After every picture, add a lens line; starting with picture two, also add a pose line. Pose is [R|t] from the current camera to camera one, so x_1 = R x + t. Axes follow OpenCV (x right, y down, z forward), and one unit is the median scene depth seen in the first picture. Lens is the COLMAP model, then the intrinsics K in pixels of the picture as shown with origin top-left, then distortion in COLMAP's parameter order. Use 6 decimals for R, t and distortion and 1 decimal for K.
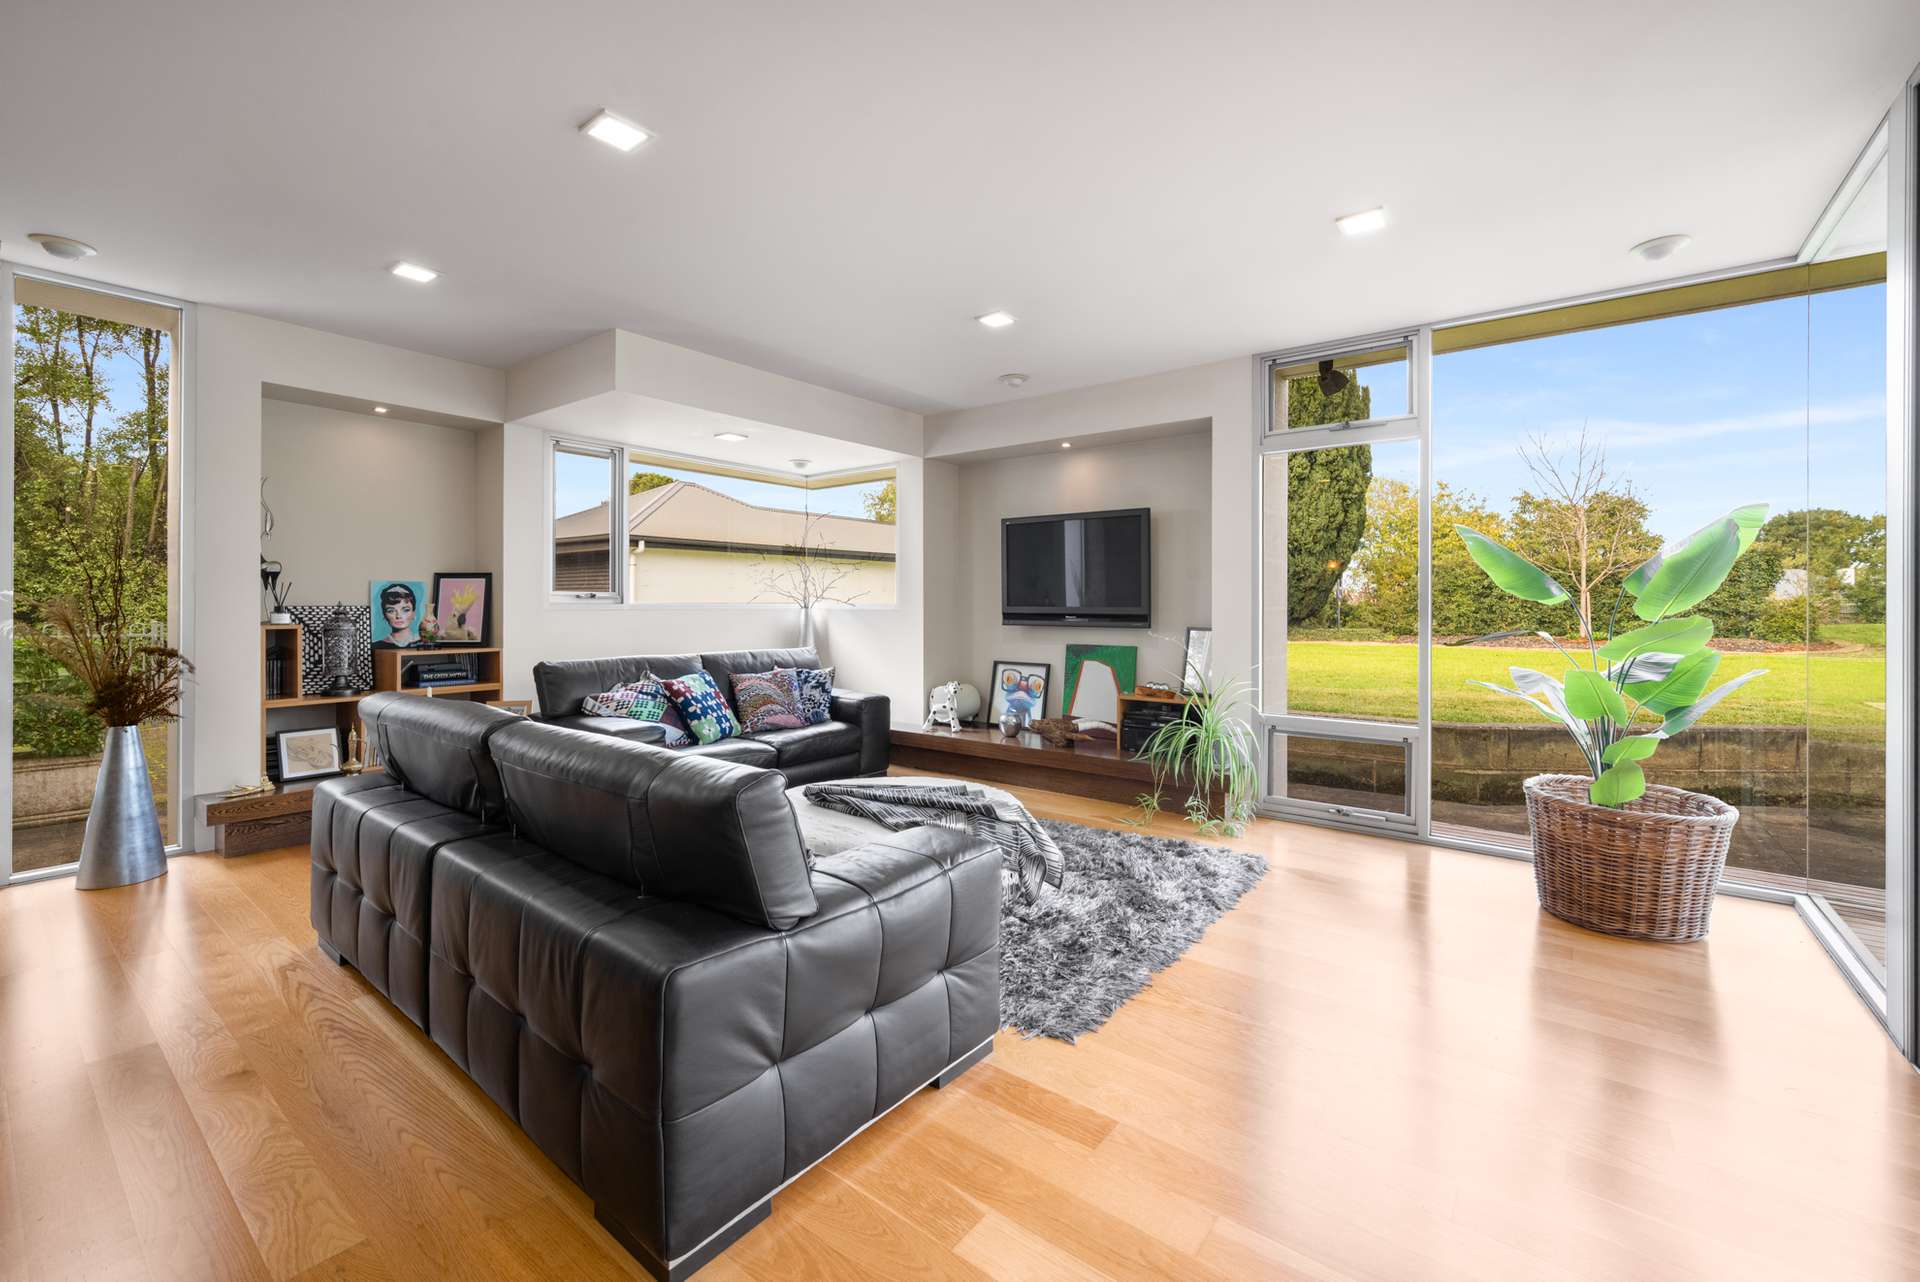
lens RADIAL K [[784.9, 0, 971.9], [0, 784.9, 600.8], [0, 0, 1]] dist [0.000787, -0.000256]
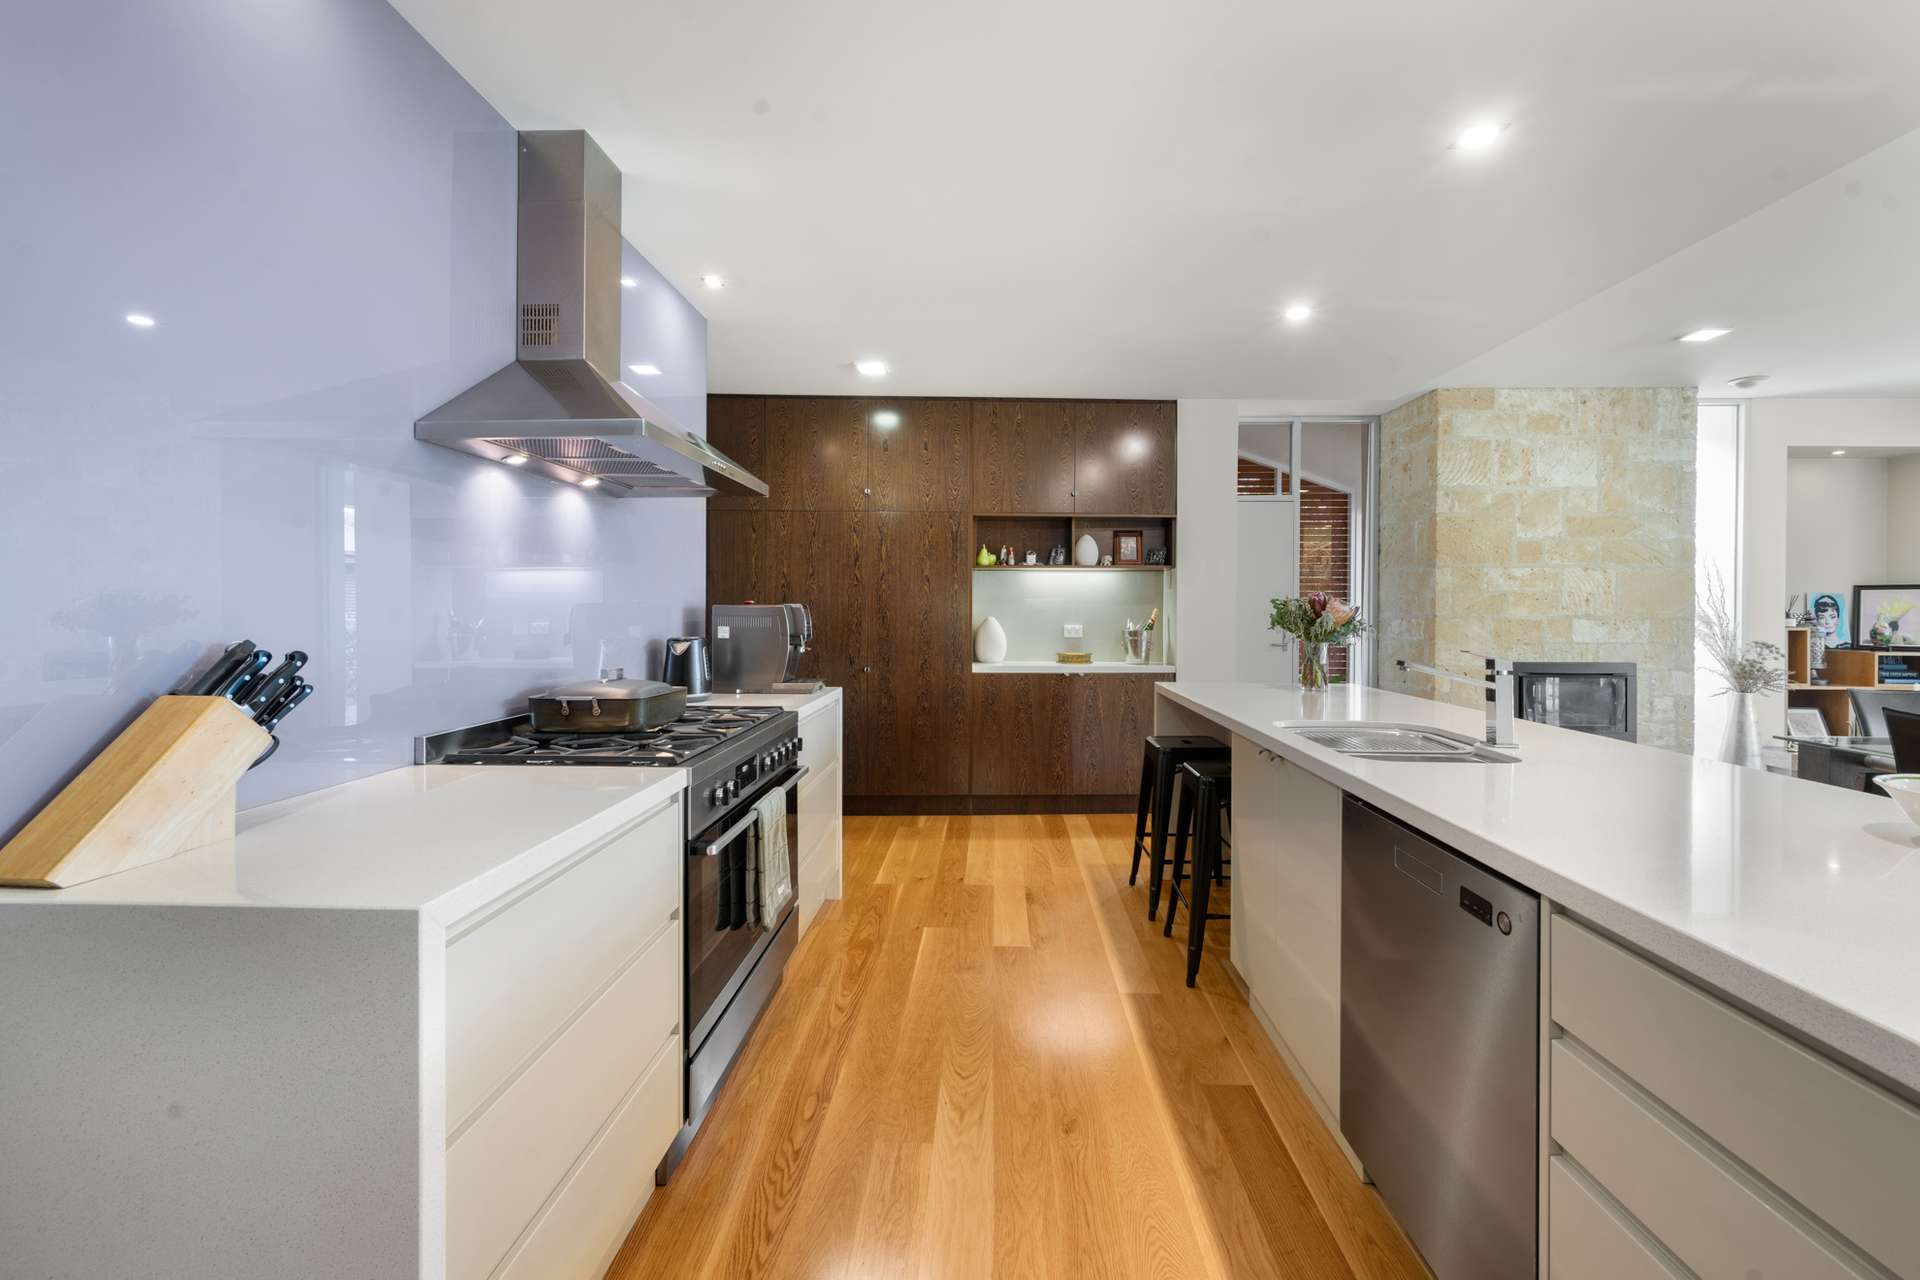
lens RADIAL K [[771.8, 0, 963.5], [0, 771.8, 612.0], [0, 0, 1]] dist [-0.000232, -0.000074]
pose [[0.574764, 0.005785, -0.818299, -0.507035], [-0.002341, 0.999983, 0.005425, 0.000789], [0.818316, -0.001202, 0.574767, -0.735426]]
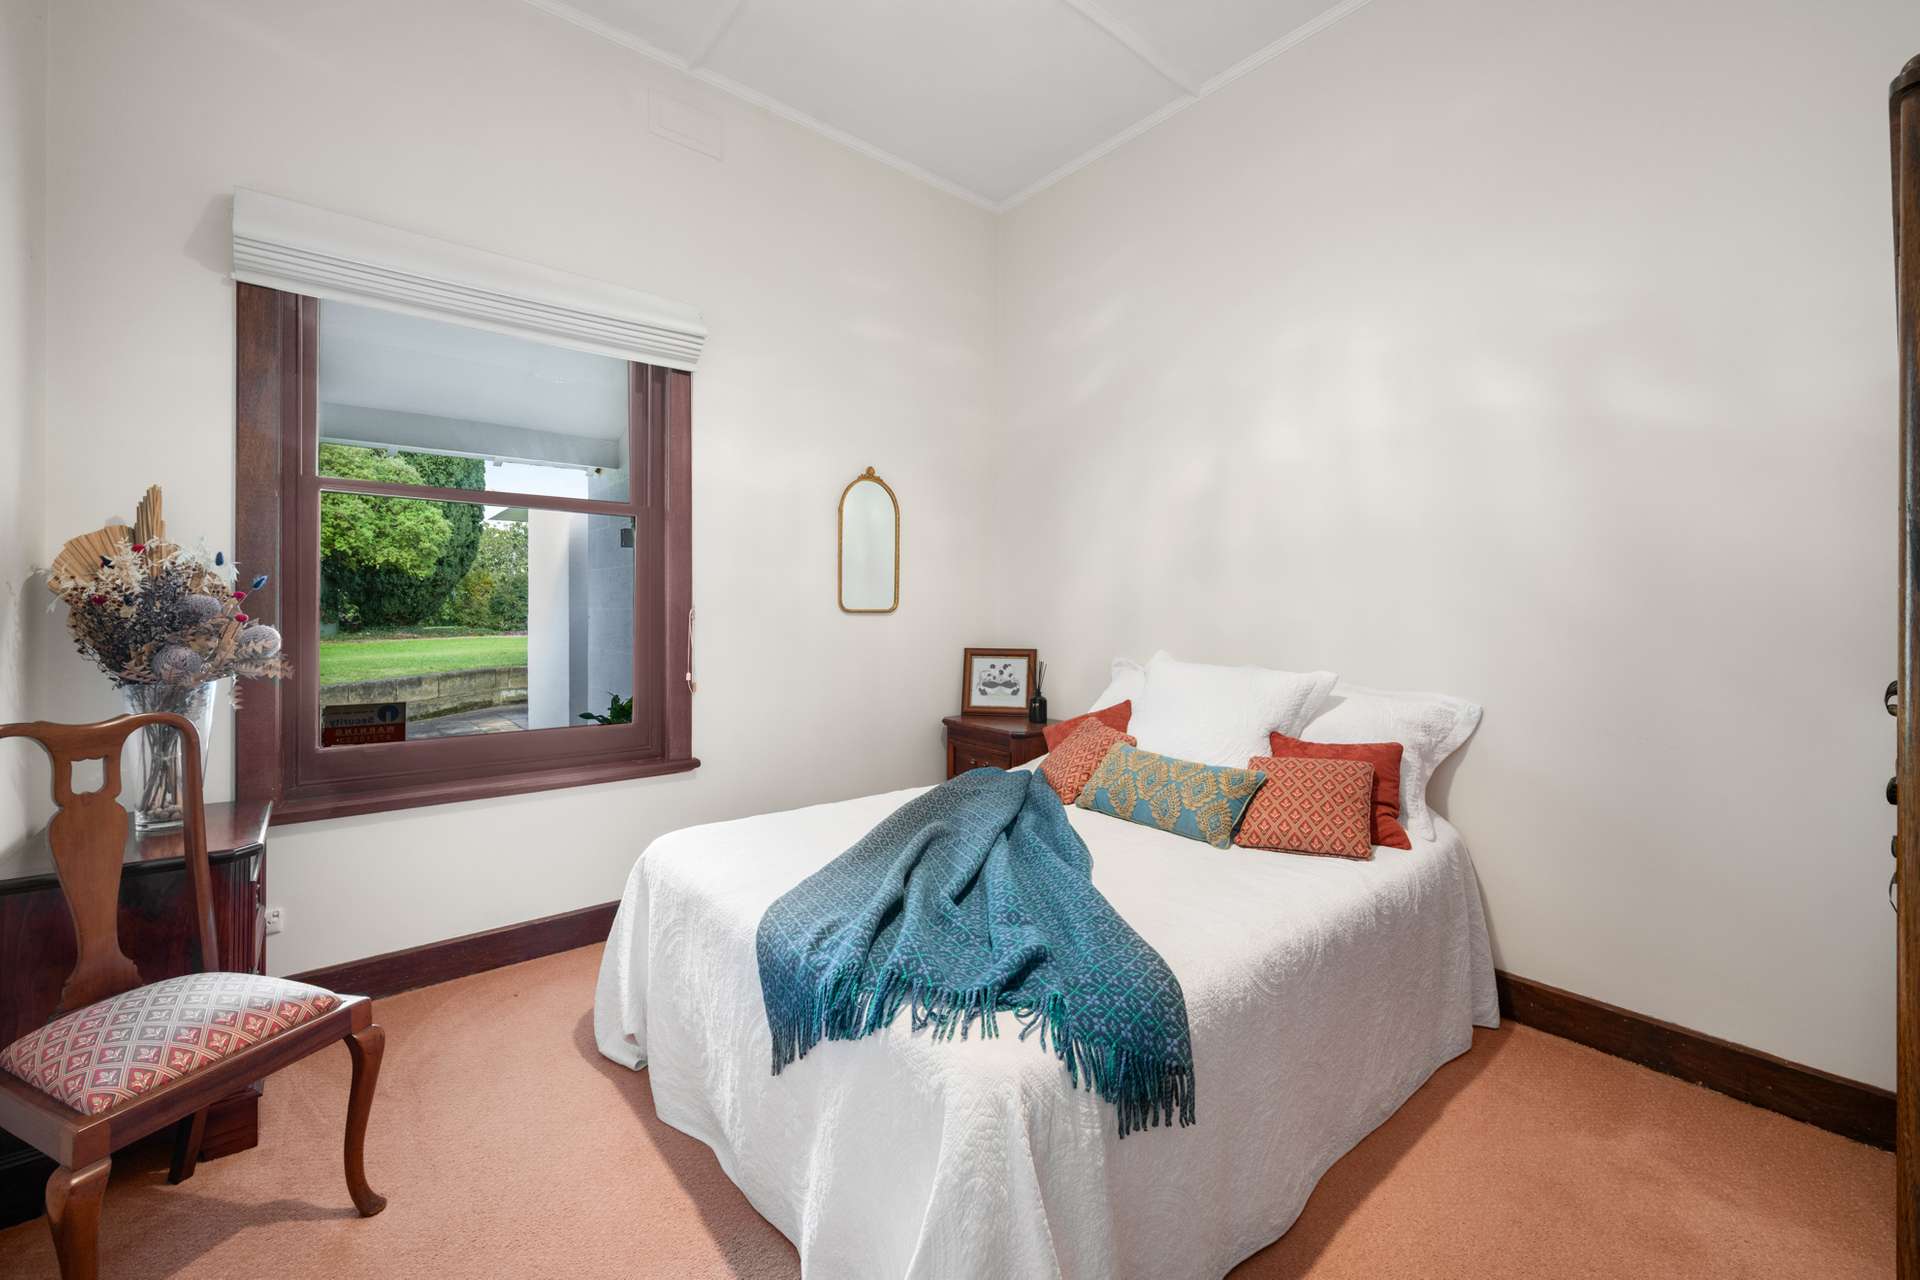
lens RADIAL K [[771.8, 0, 963.5], [0, 771.8, 612.0], [0, 0, 1]] dist [-0.000232, -0.000074]
pose [[0.219662, -0.006971, 0.975551, -1.949247], [-0.004302, 0.999958, 0.008114, -0.007765], [-0.975567, -0.005979, 0.219623, -0.044623]]
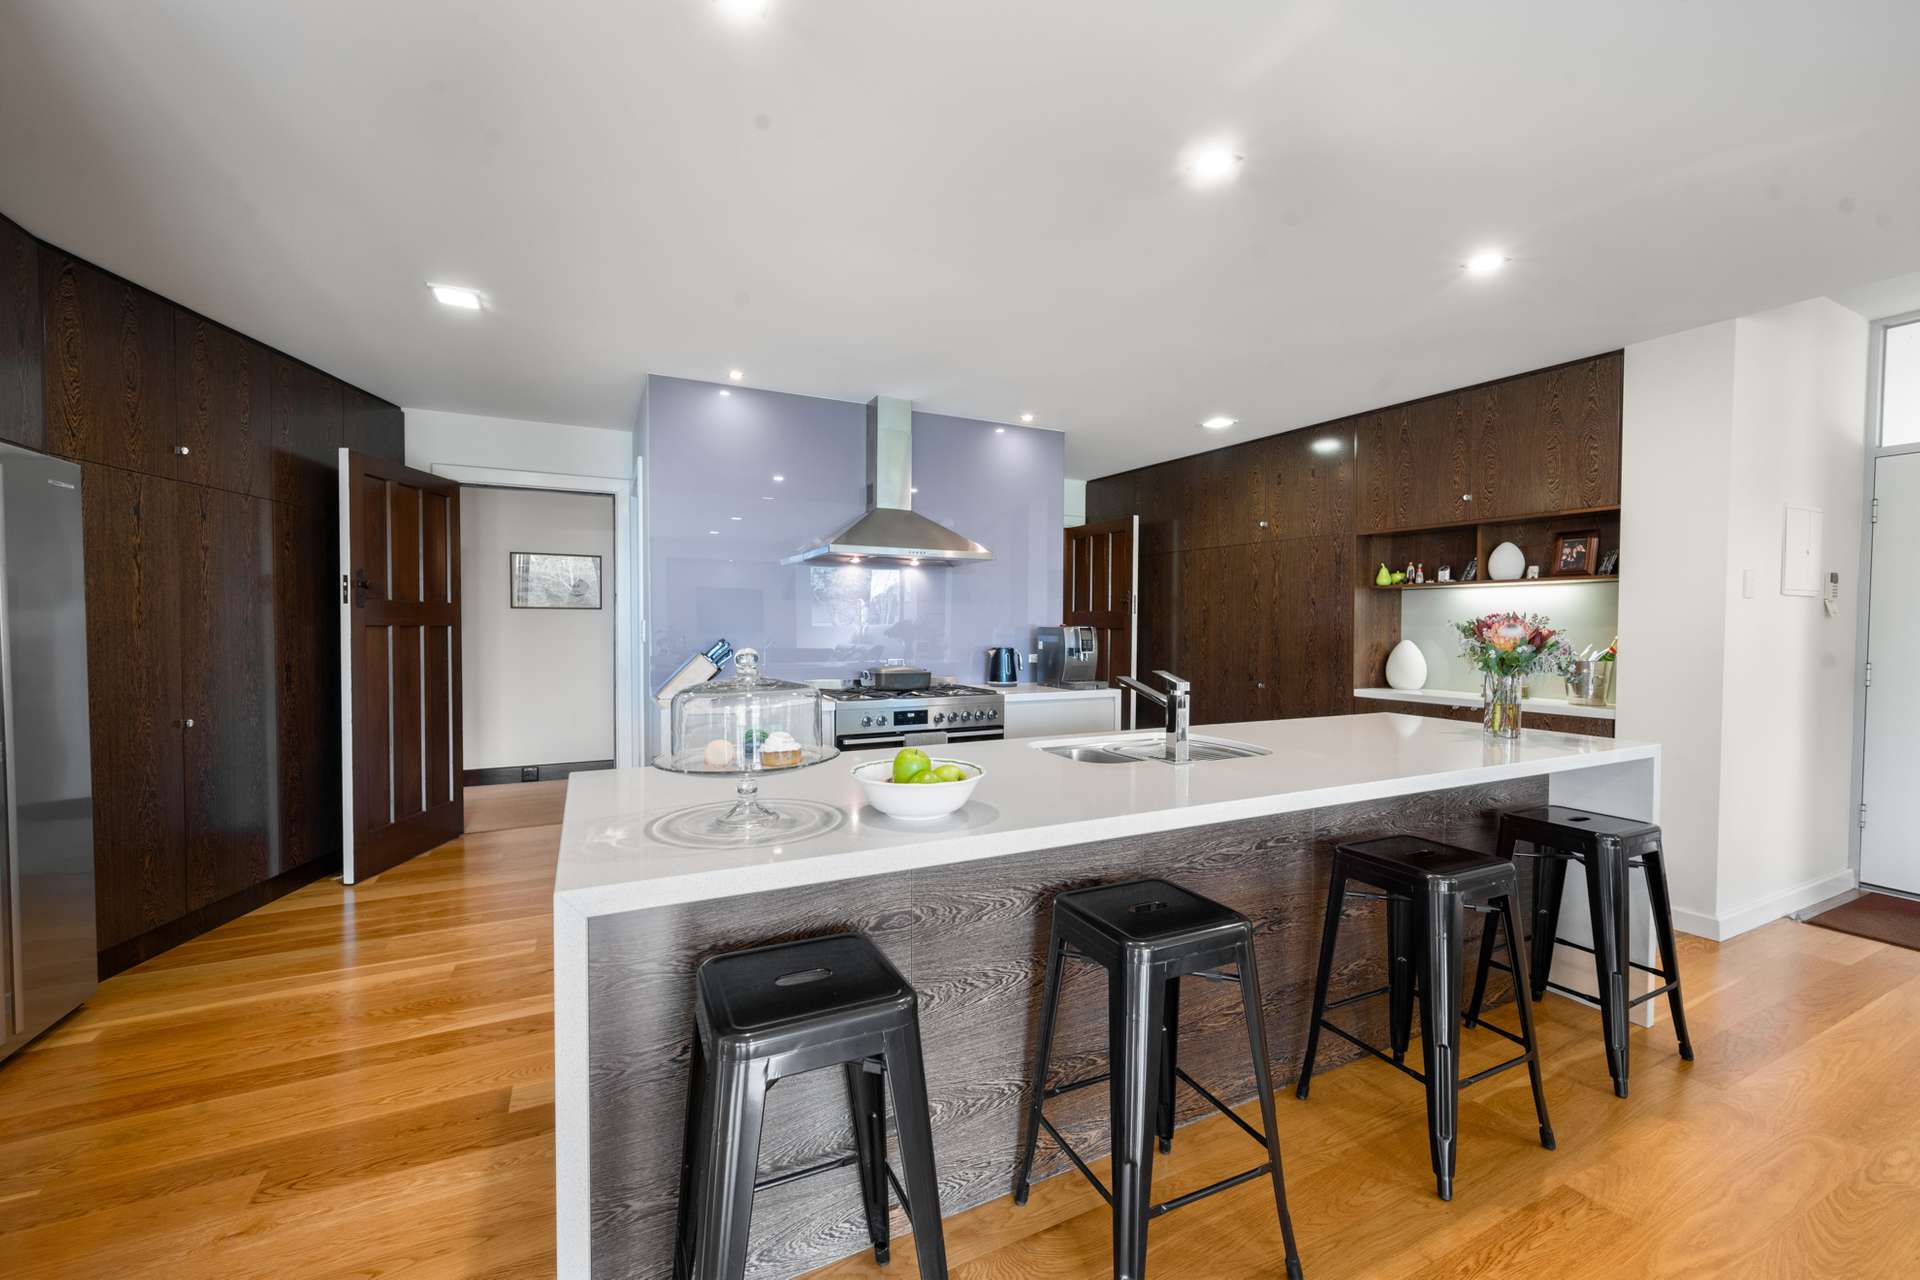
lens RADIAL K [[771.6, 0, 960.0], [0, 771.6, 640.0], [0, 0, 1]] dist [0.000416, -0.000009]
pose [[-0.447526, 0.014674, -0.894150, -0.253870], [-0.006010, 0.999793, 0.019415, -0.002078], [0.894251, 0.014062, -0.447346, -0.223624]]
